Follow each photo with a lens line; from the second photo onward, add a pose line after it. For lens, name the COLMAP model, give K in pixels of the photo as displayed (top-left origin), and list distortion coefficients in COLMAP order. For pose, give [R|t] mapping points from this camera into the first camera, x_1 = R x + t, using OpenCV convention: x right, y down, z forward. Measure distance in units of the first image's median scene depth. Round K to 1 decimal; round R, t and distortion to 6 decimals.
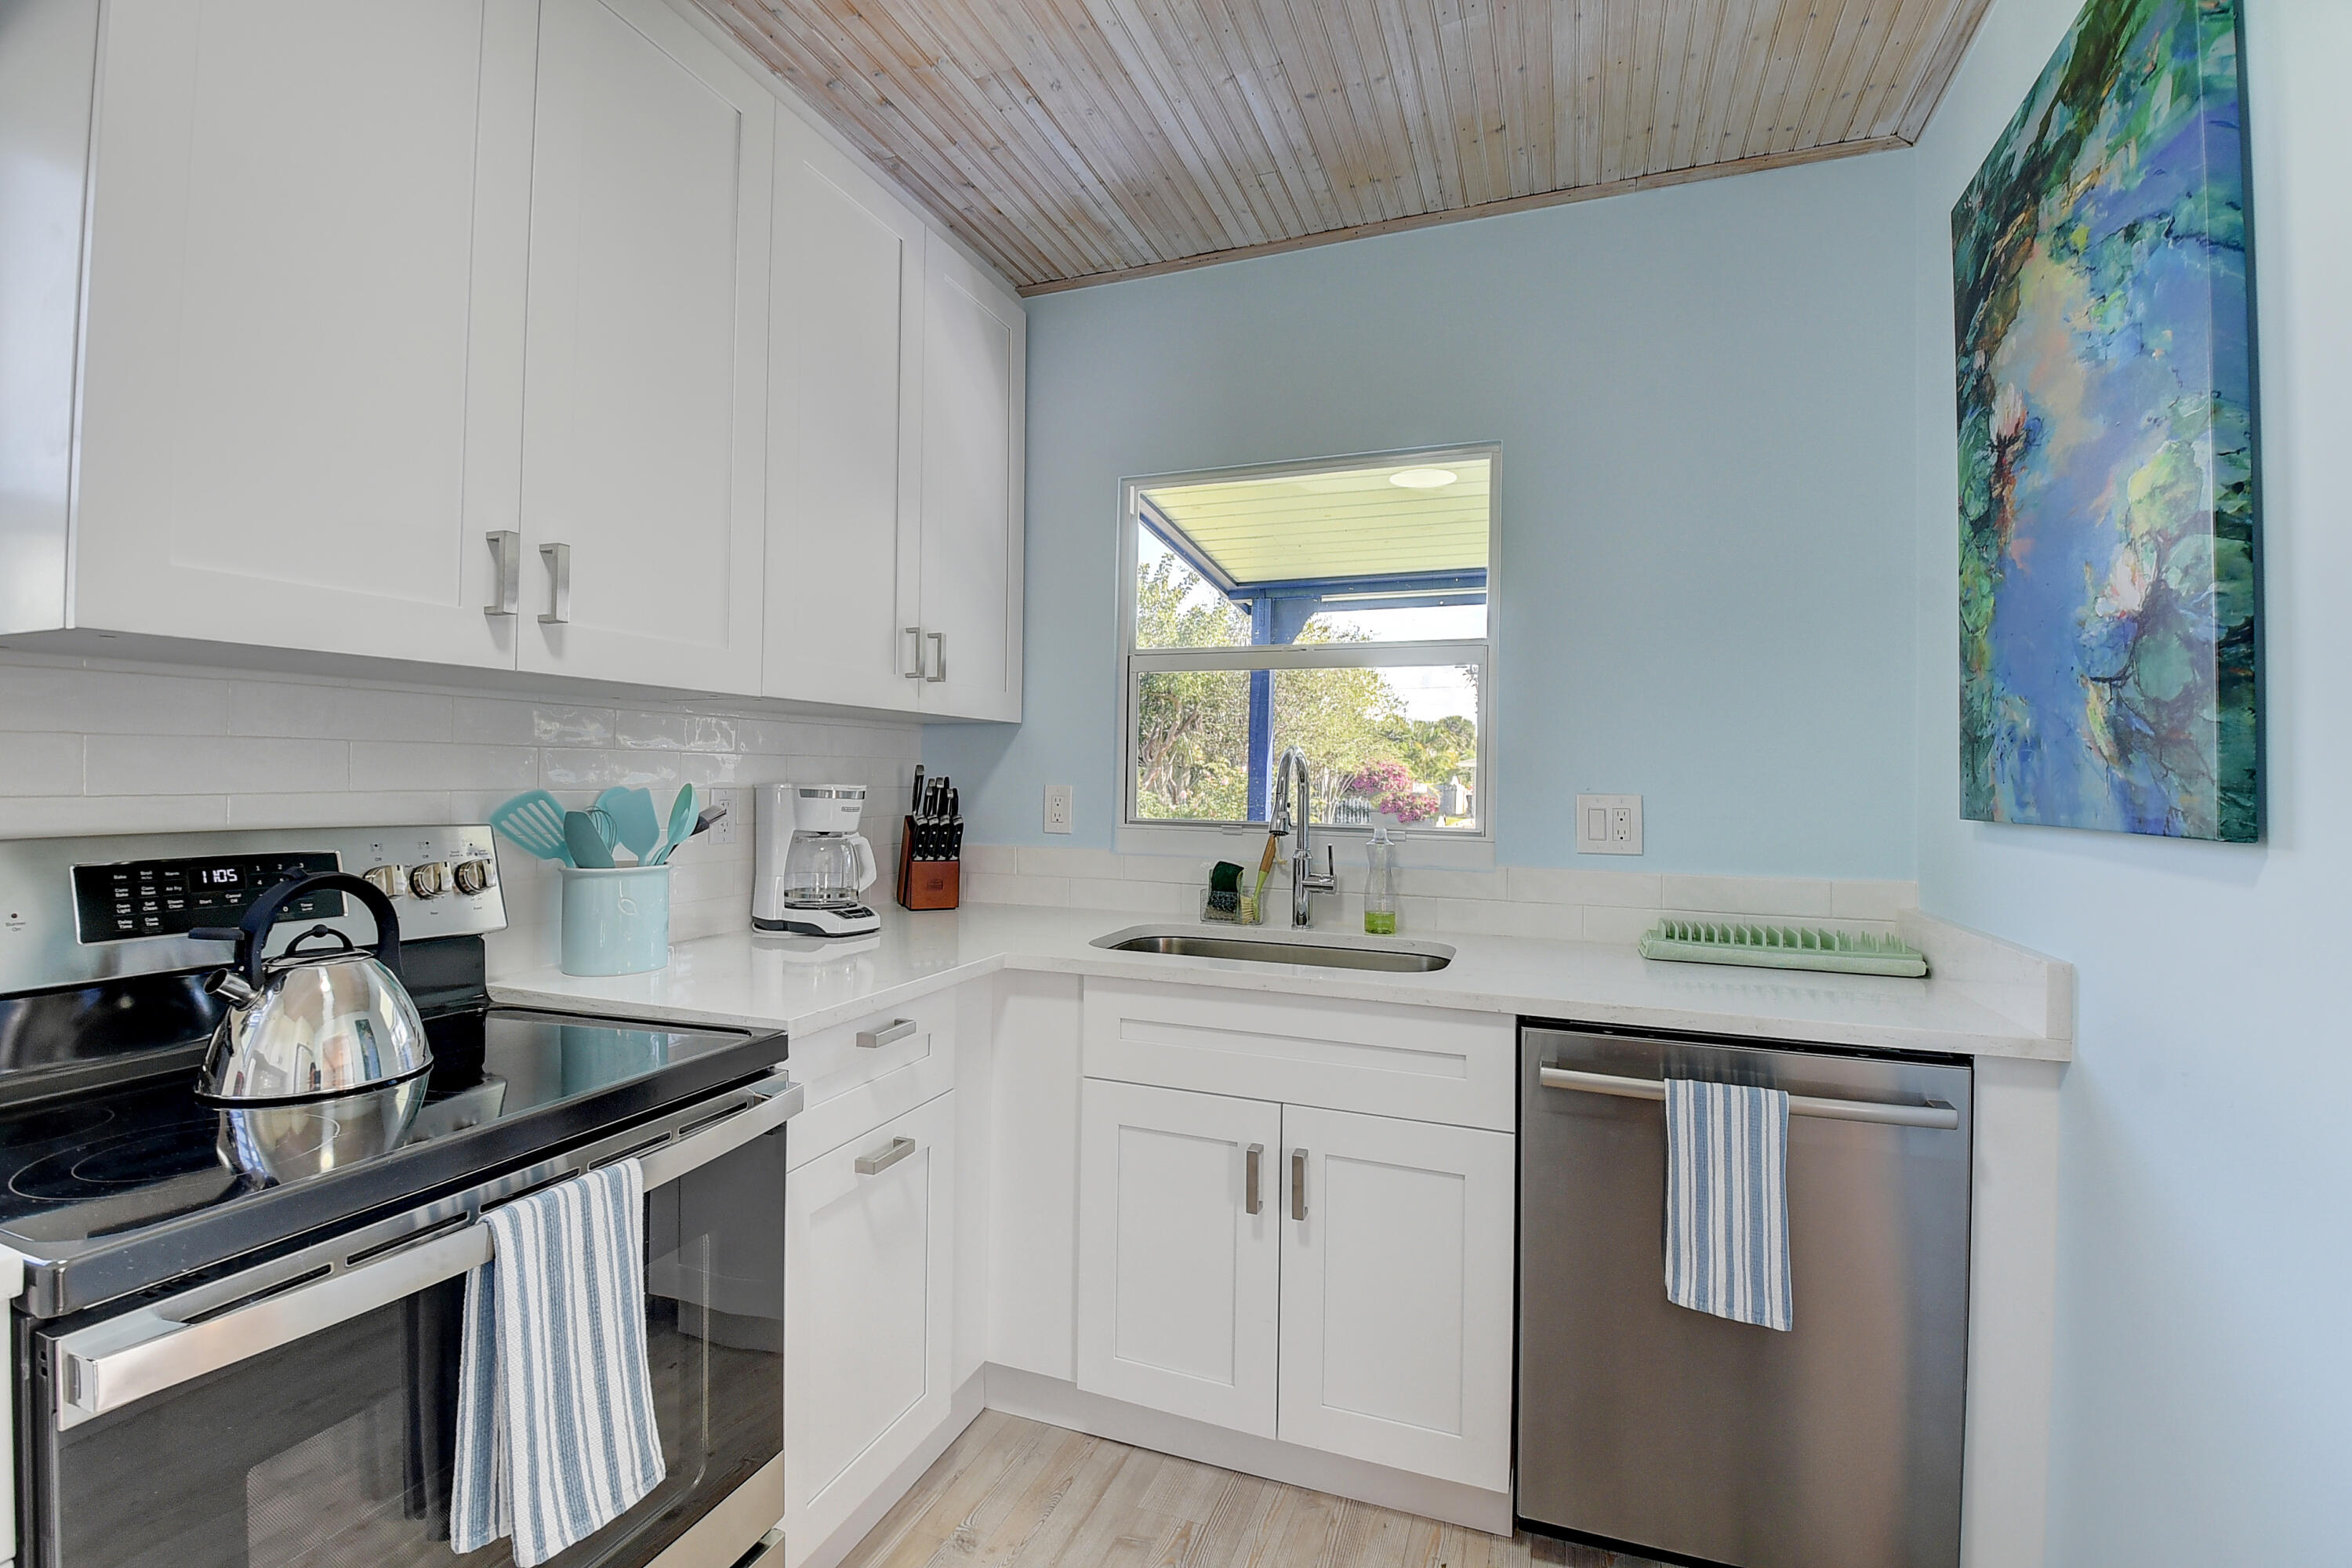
lens RADIAL K [[1035.0, 0, 1168.6], [0, 1035.0, 756.8], [0, 0, 1]] dist [0.013633, -0.022765]
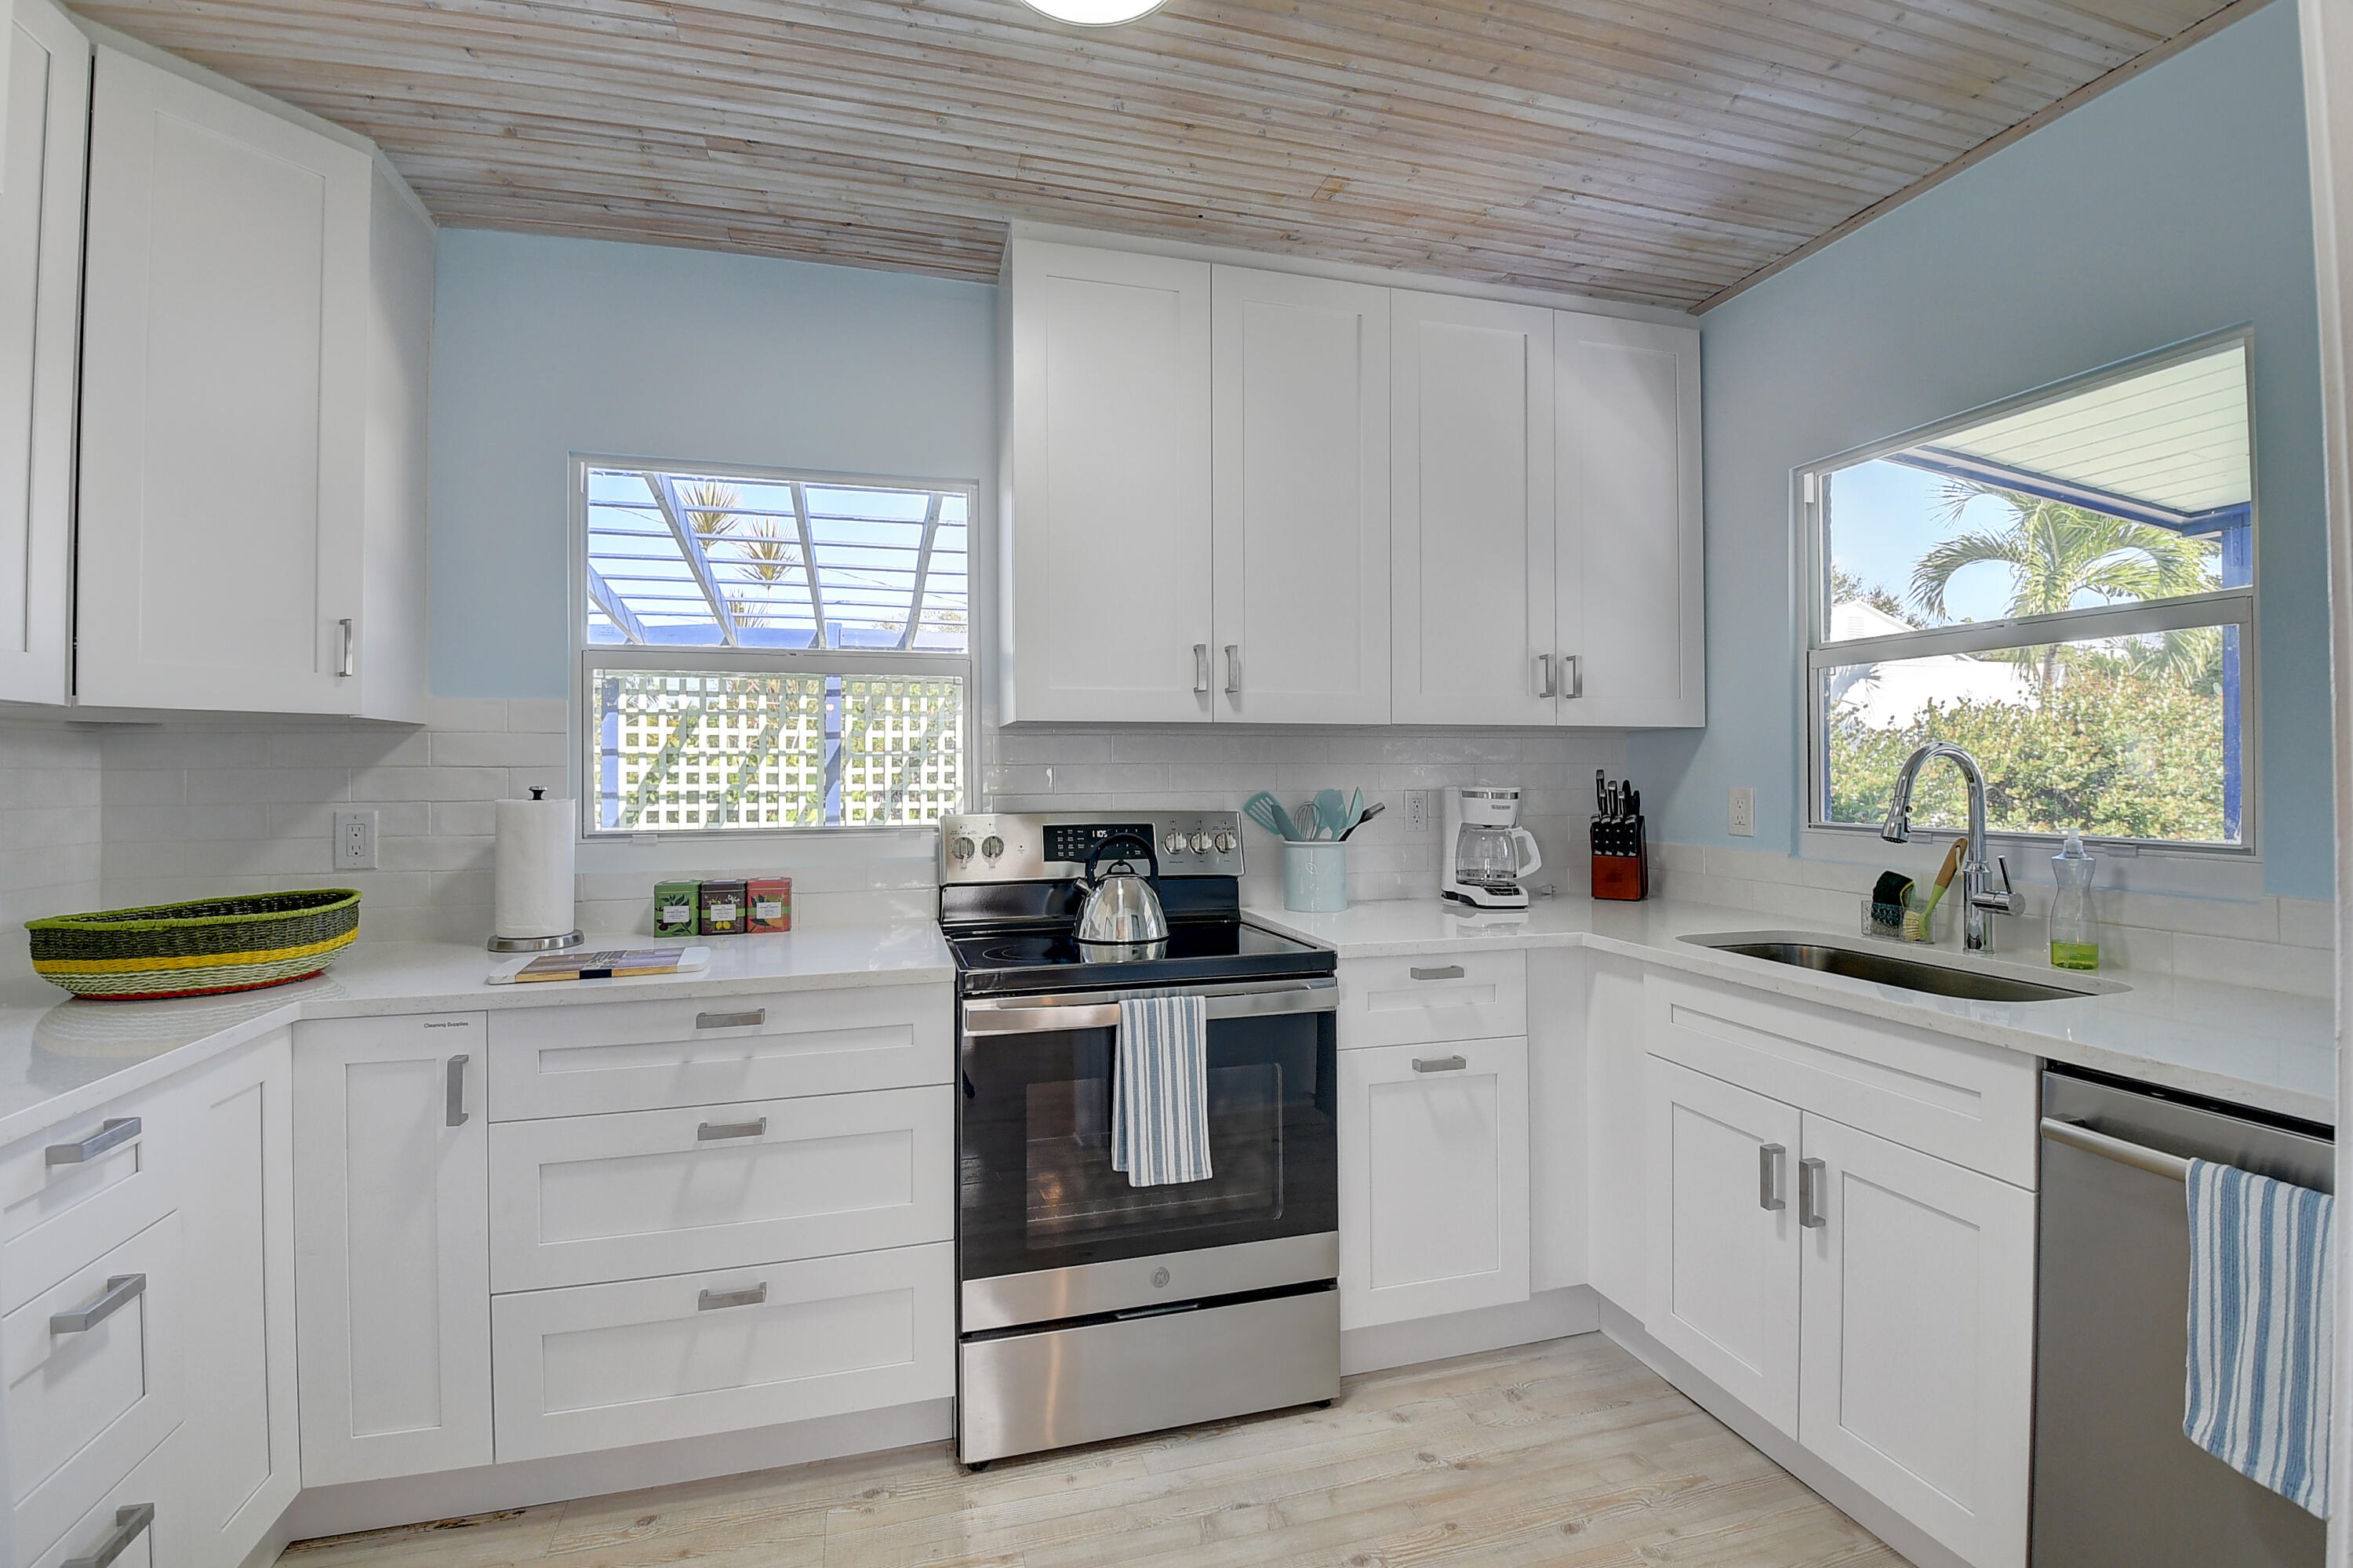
lens RADIAL K [[1033.6, 0, 1169.0], [0, 1033.6, 758.0], [0, 0, 1]] dist [0.016142, -0.017506]
pose [[0.605055, -0.023789, -0.795829, 0.481948], [0.023472, 0.999652, -0.012037, -0.002833], [0.795838, -0.011396, 0.605402, -0.068763]]
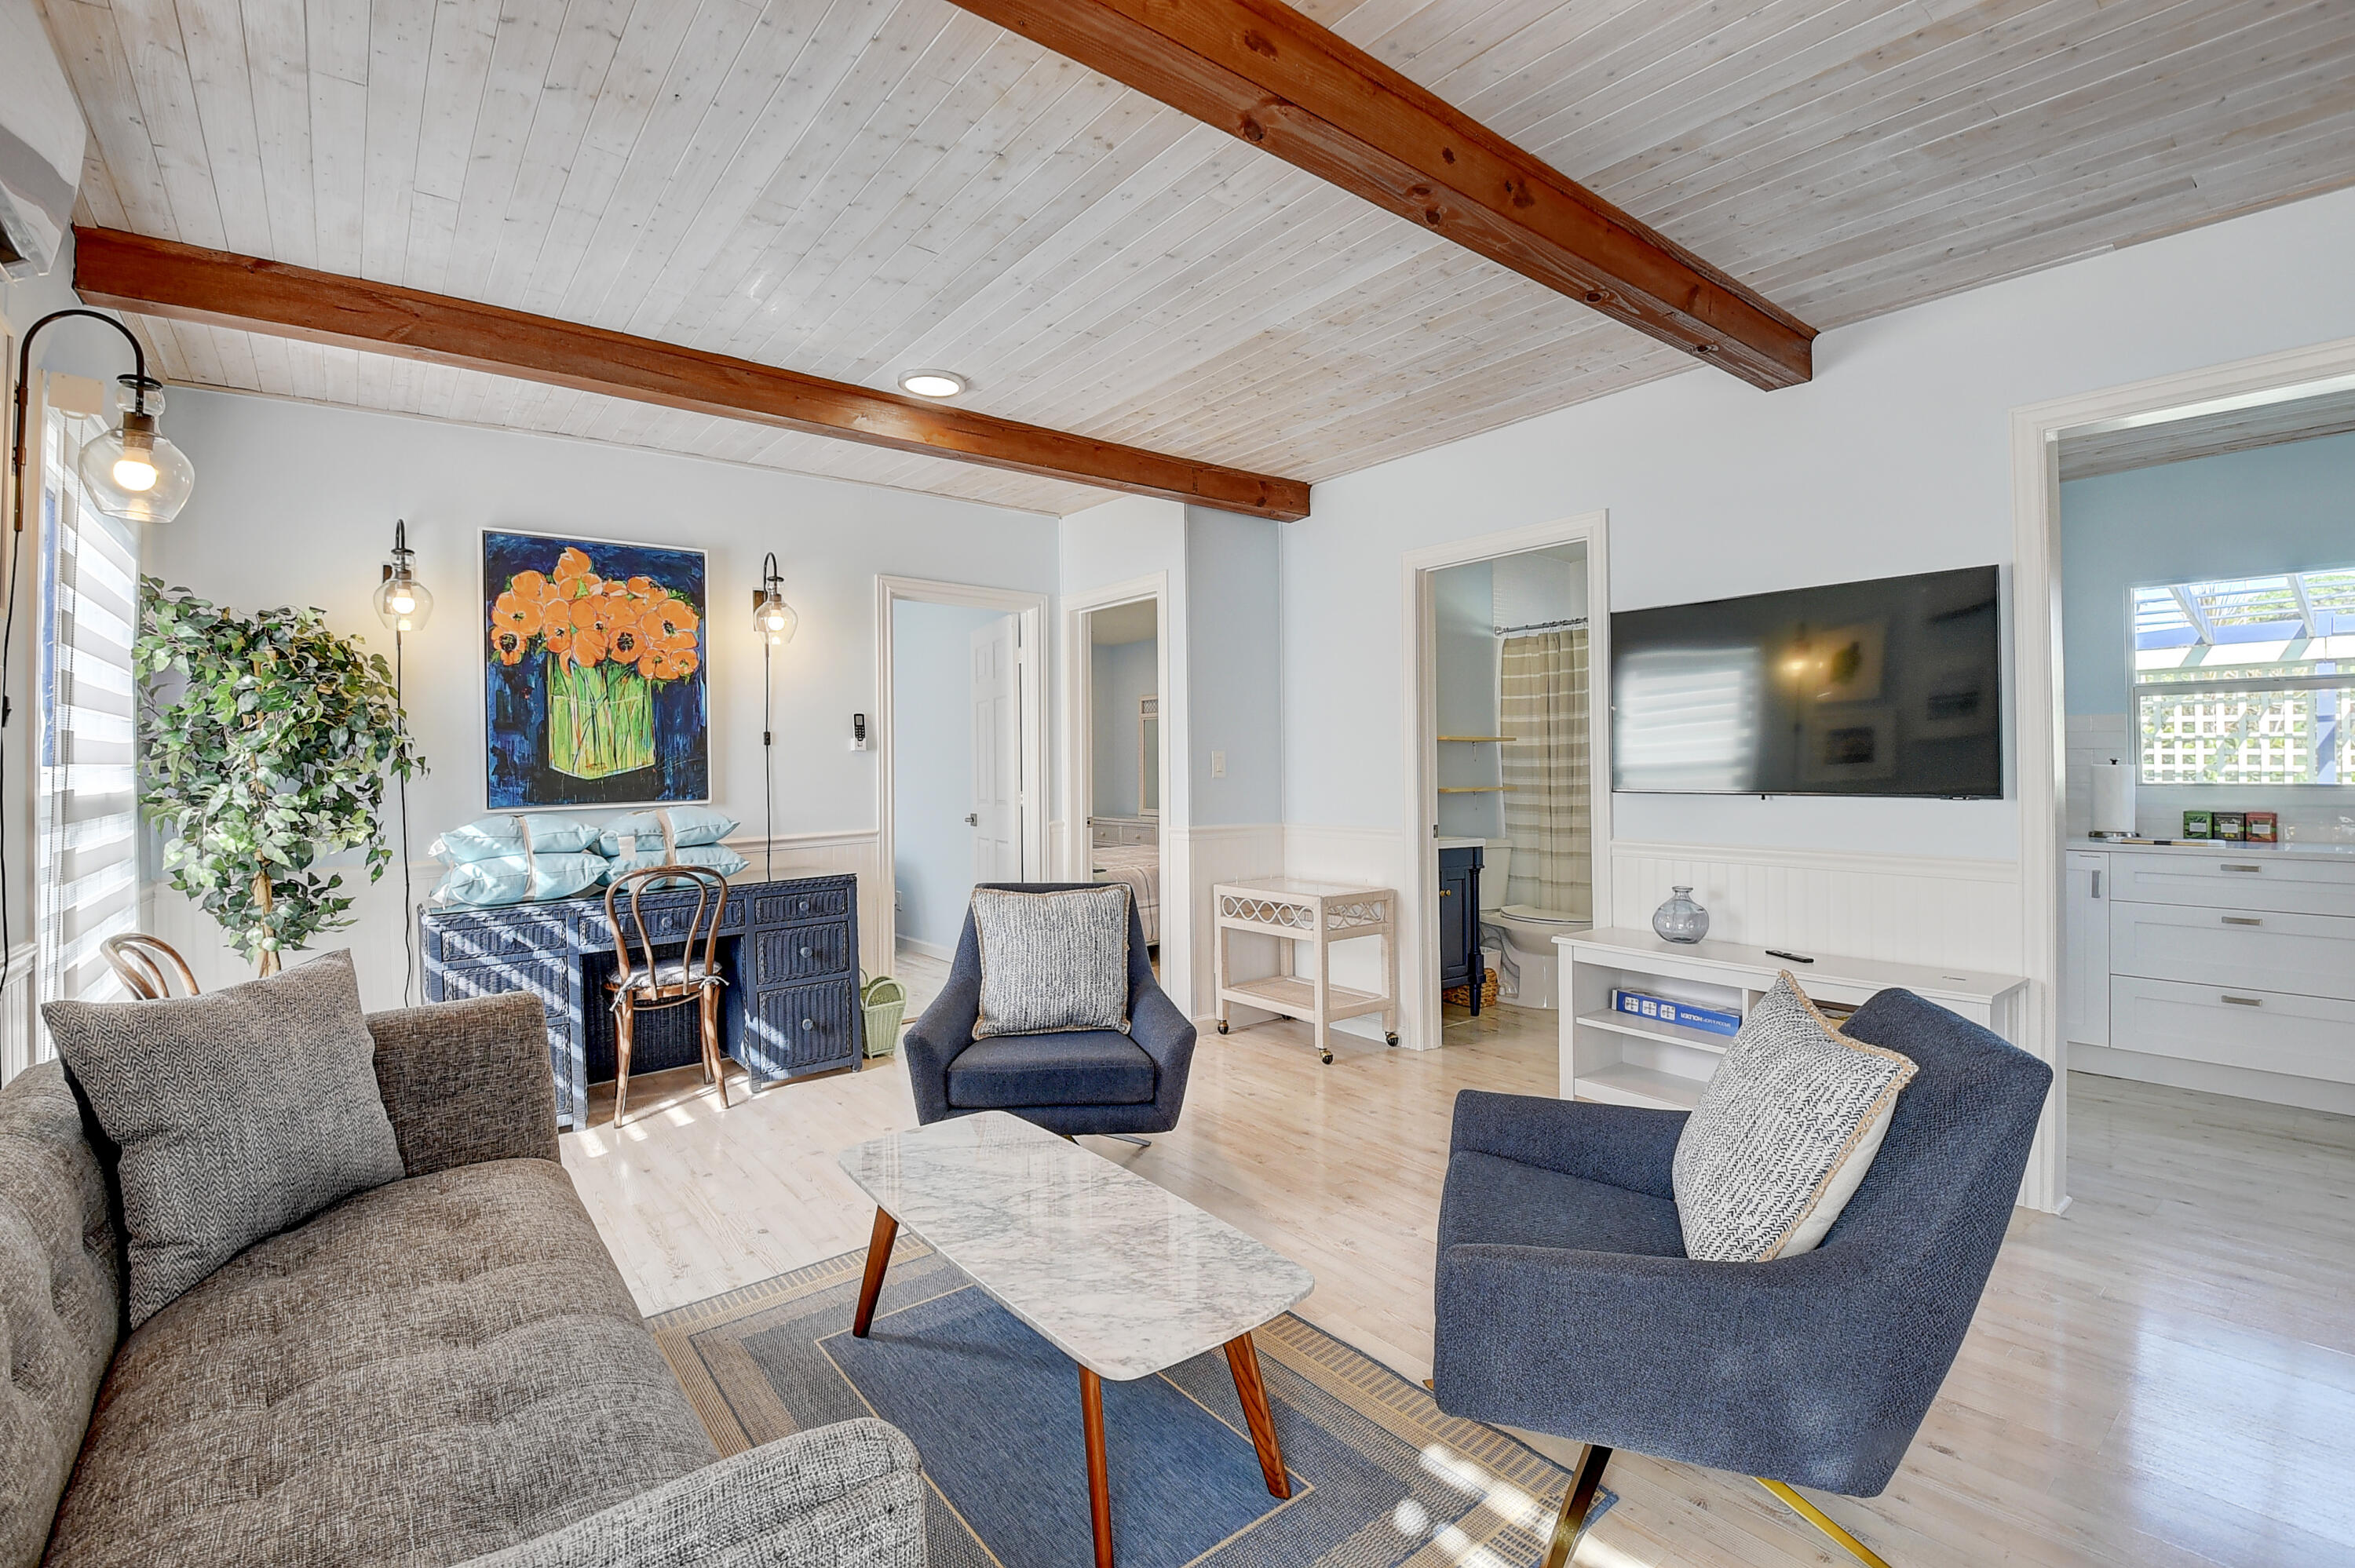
lens RADIAL K [[1036.2, 0, 1170.1], [0, 1036.2, 756.8], [0, 0, 1]] dist [0.013633, -0.022765]
pose [[-0.501156, -0.016185, -0.865205, 2.013563], [0.014116, 0.999539, -0.026875, 0.024862], [0.865242, -0.025682, -0.500697, -0.545937]]
